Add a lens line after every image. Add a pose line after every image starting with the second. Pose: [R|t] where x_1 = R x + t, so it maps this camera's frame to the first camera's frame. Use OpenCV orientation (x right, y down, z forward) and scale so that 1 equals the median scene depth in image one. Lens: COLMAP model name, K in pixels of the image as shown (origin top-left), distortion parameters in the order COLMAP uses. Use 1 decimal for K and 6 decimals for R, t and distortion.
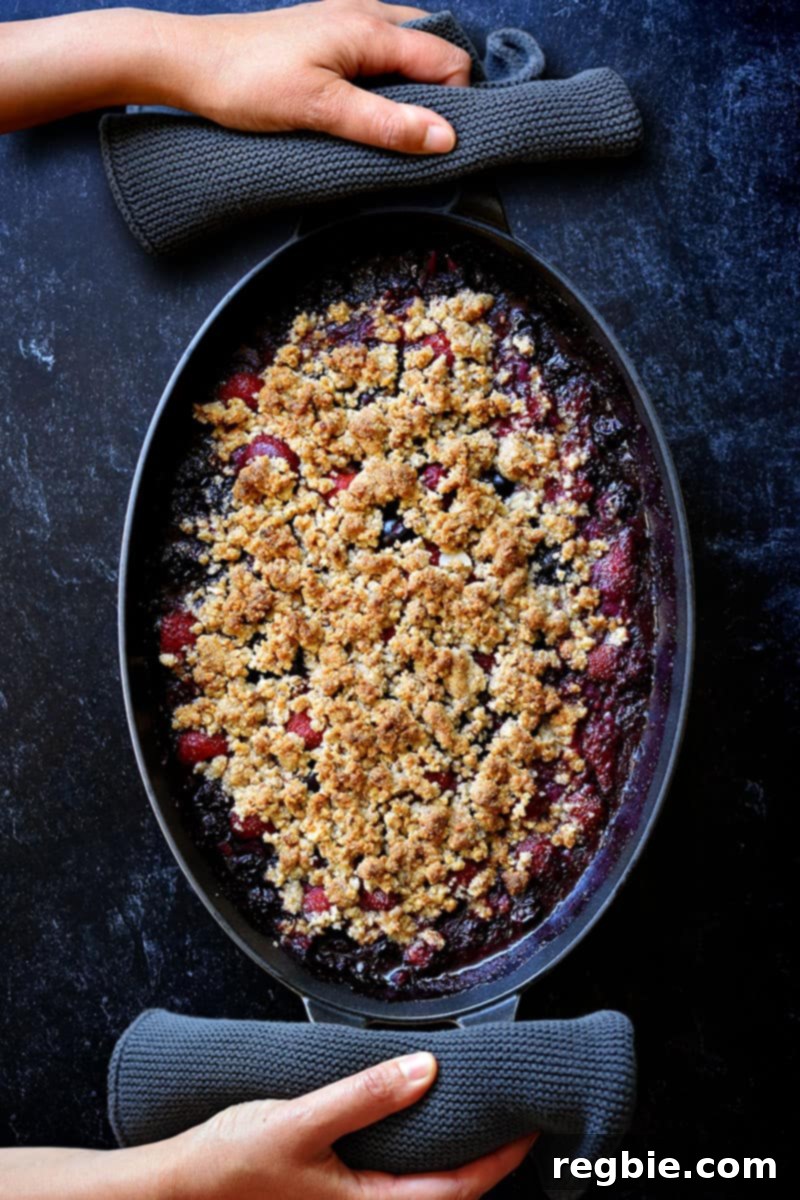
lens RADIAL K [[2066.2, 0, 409.1], [0, 2066.2, 604.6], [0, 0, 1]] dist [-0.099744, 0.000000]
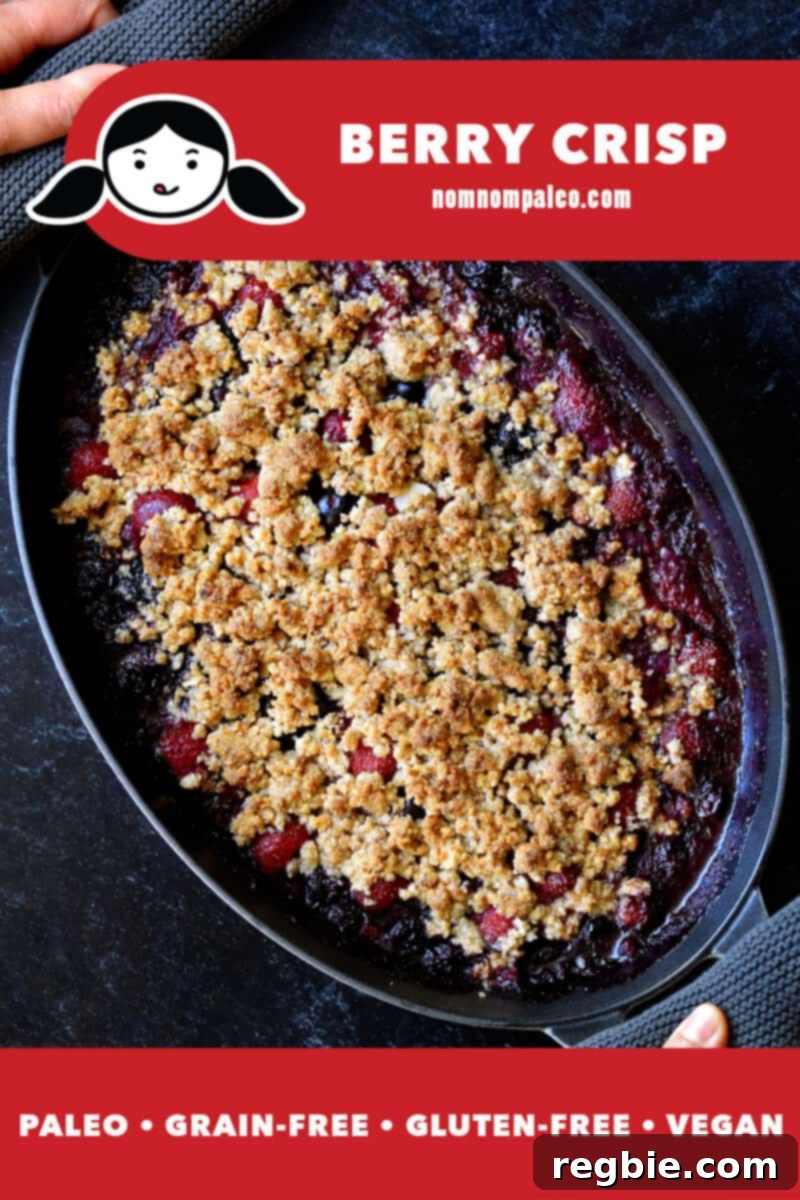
lens RADIAL K [[2066.2, 0, 397.4], [0, 2066.2, 602.0], [0, 0, 1]] dist [-0.099744, 0.000000]
pose [[0.838031, -0.545600, -0.004970, -0.002022], [0.545622, 0.837995, 0.007805, 0.004791], [-0.000094, -0.009253, 0.999957, 0.158527]]
